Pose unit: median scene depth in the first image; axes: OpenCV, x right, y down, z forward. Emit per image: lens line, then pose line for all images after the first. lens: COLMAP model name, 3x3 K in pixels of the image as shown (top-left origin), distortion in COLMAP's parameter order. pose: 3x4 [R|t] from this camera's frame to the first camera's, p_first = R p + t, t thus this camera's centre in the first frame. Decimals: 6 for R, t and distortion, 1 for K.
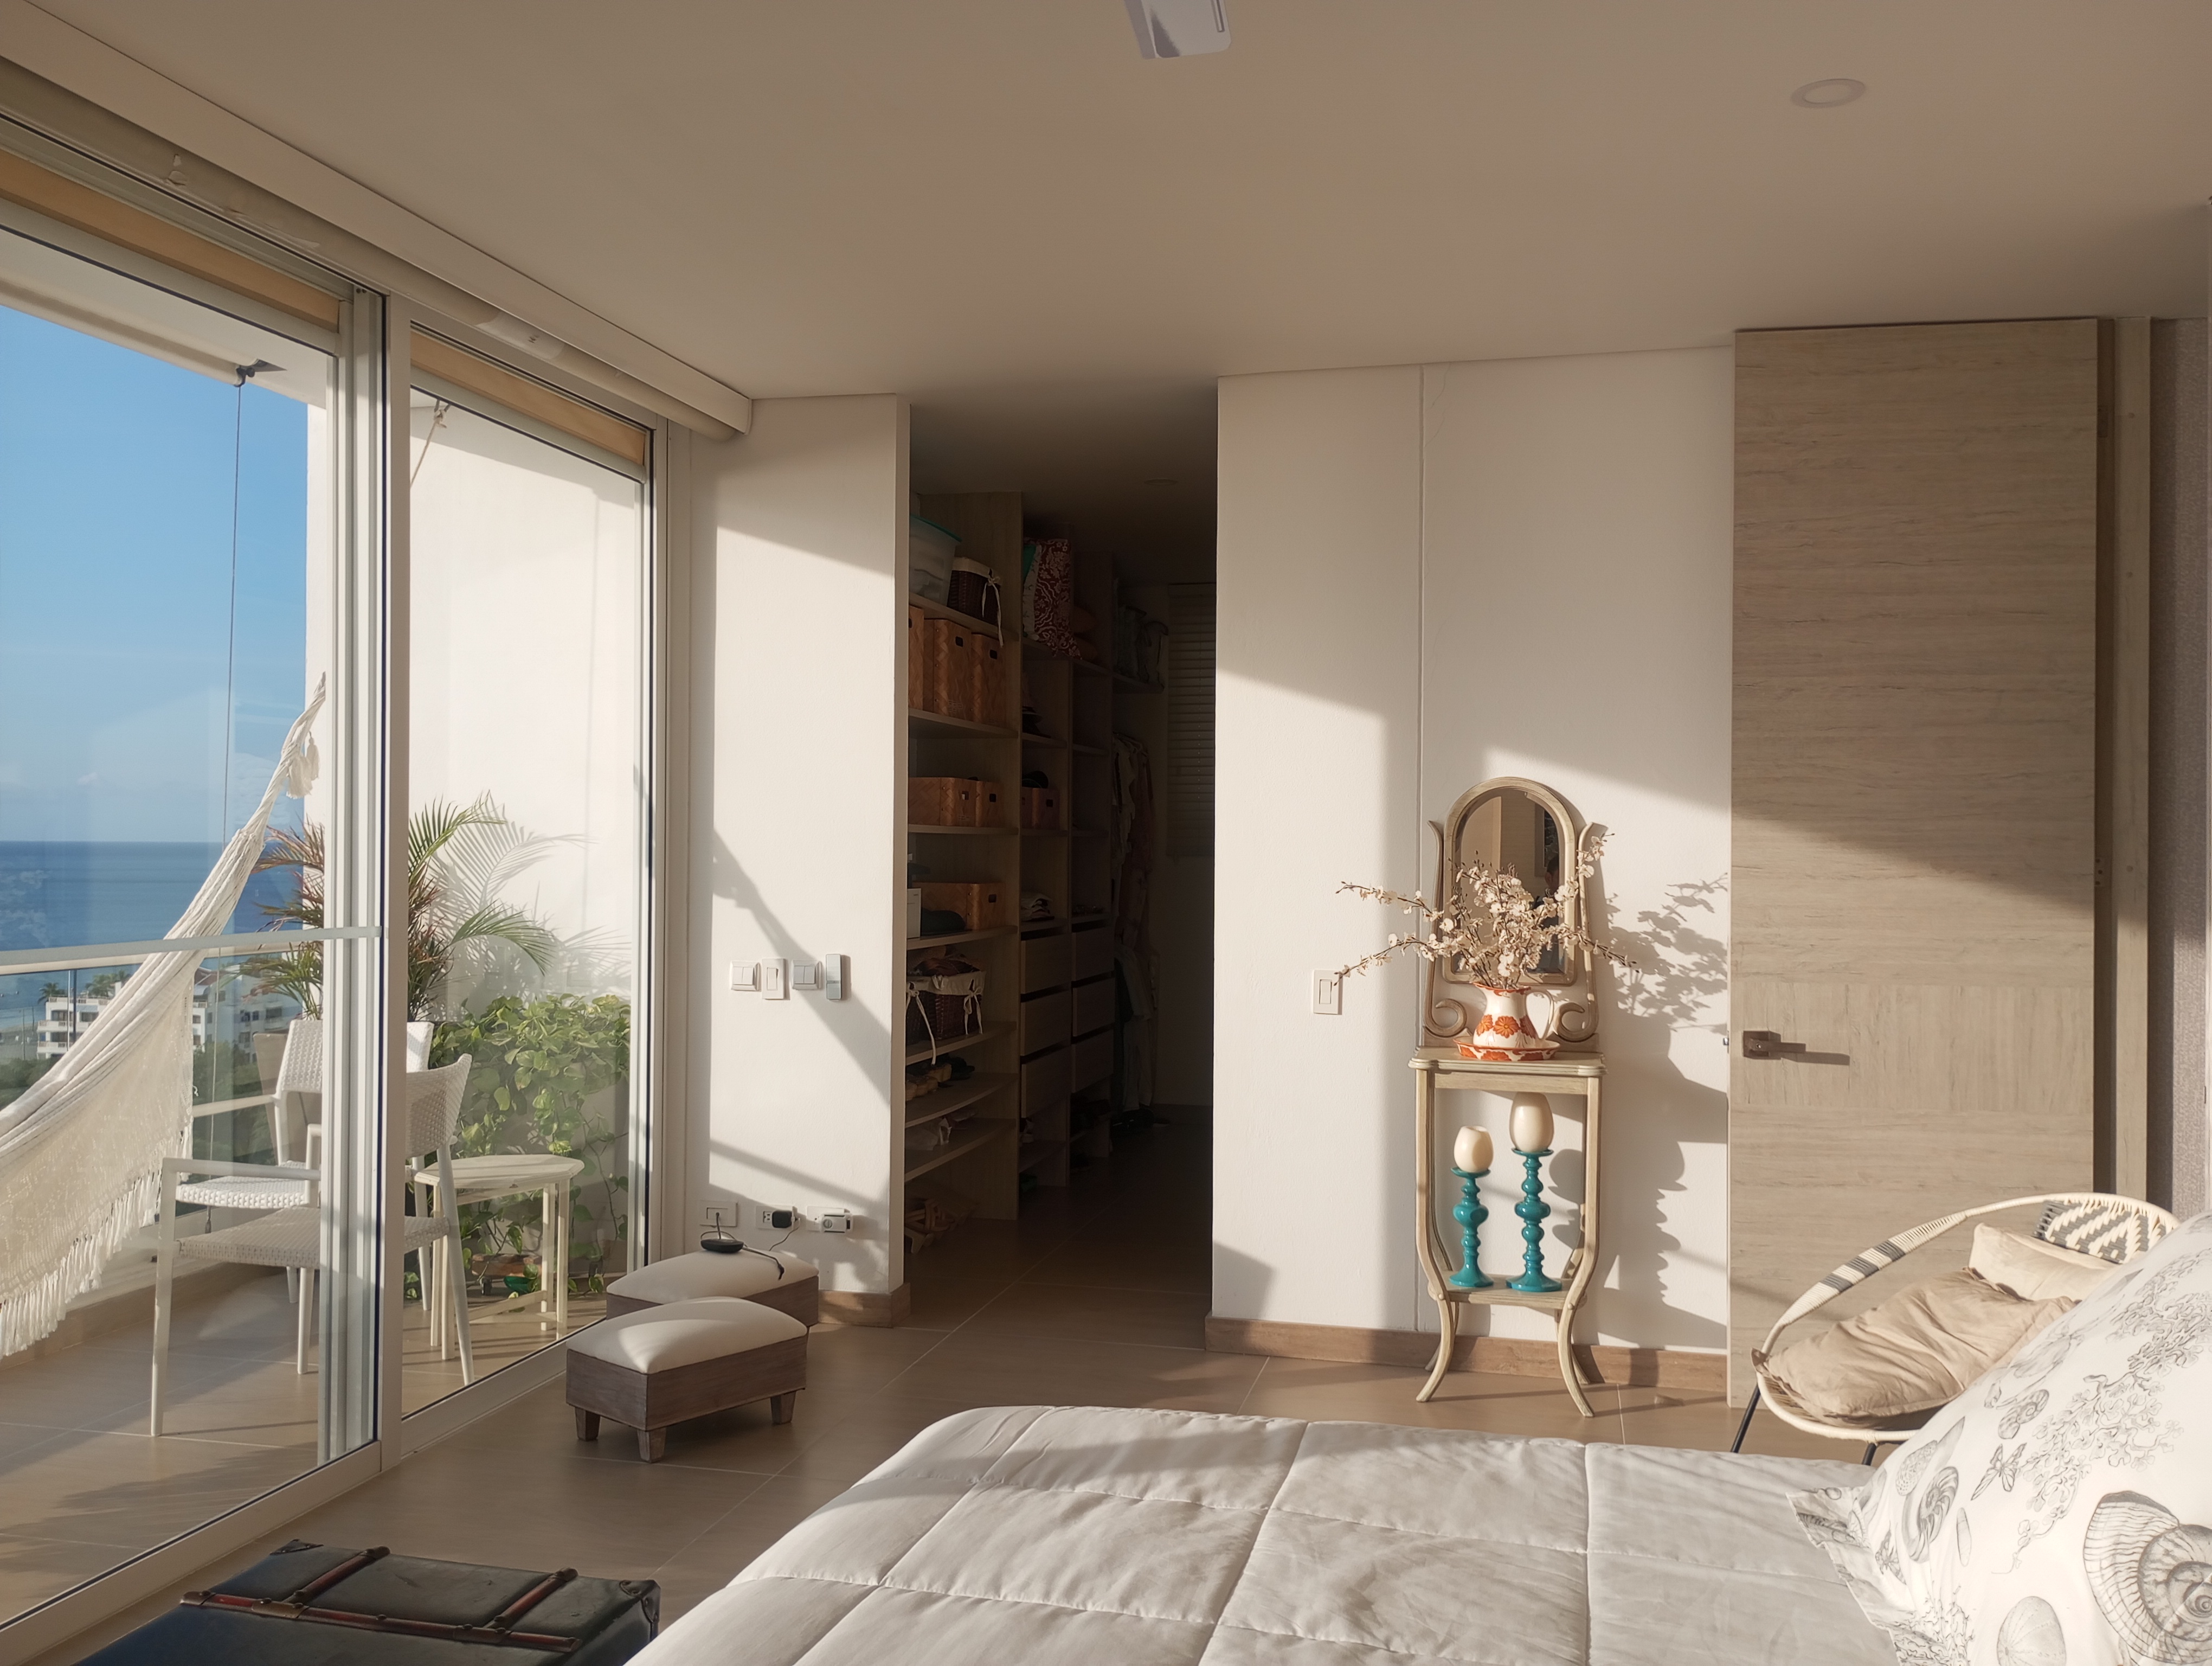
lens RADIAL K [[1862.4, 0, 1106.0], [0, 1862.4, 833.0], [0, 0, 1]] dist [0.079273, -0.092312]
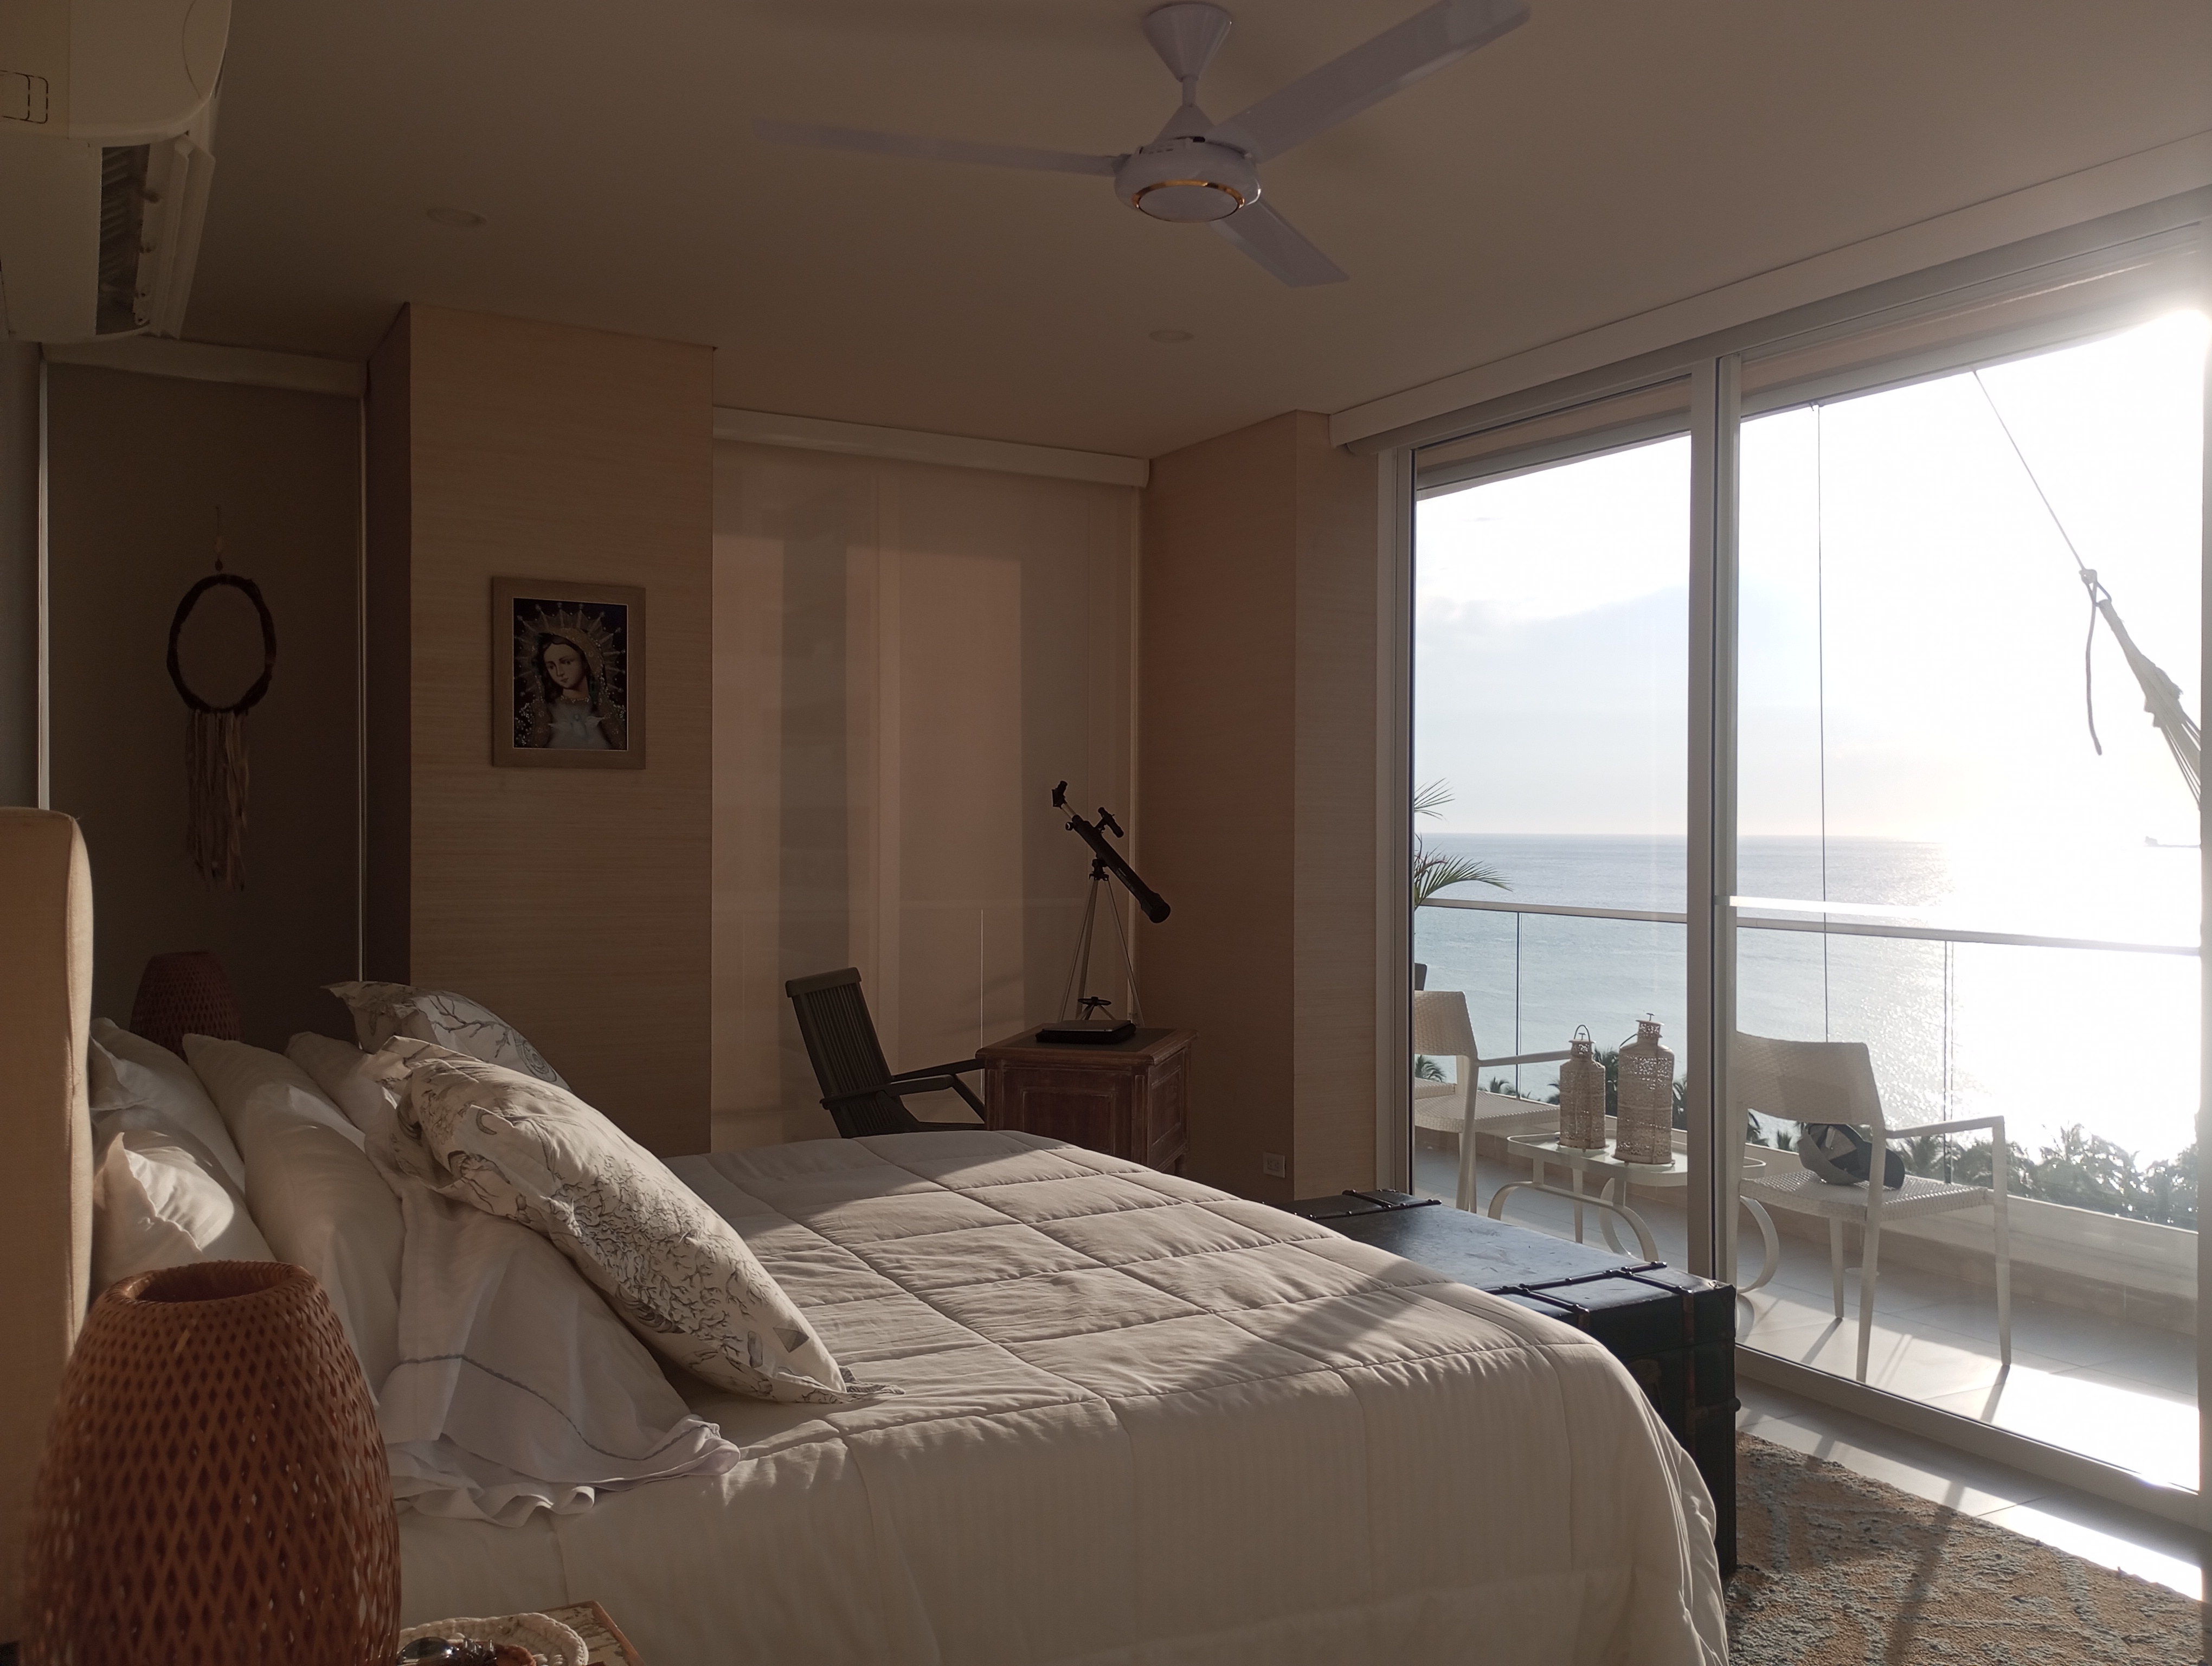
lens RADIAL K [[1855.8, 0, 1111.7], [0, 1855.8, 826.6], [0, 0, 1]] dist [0.091123, -0.095374]
pose [[-0.737023, -0.010775, -0.675782, 1.002107], [-0.008181, 0.999942, -0.007022, 0.024946], [0.675818, 0.000353, -0.737068, 1.866428]]
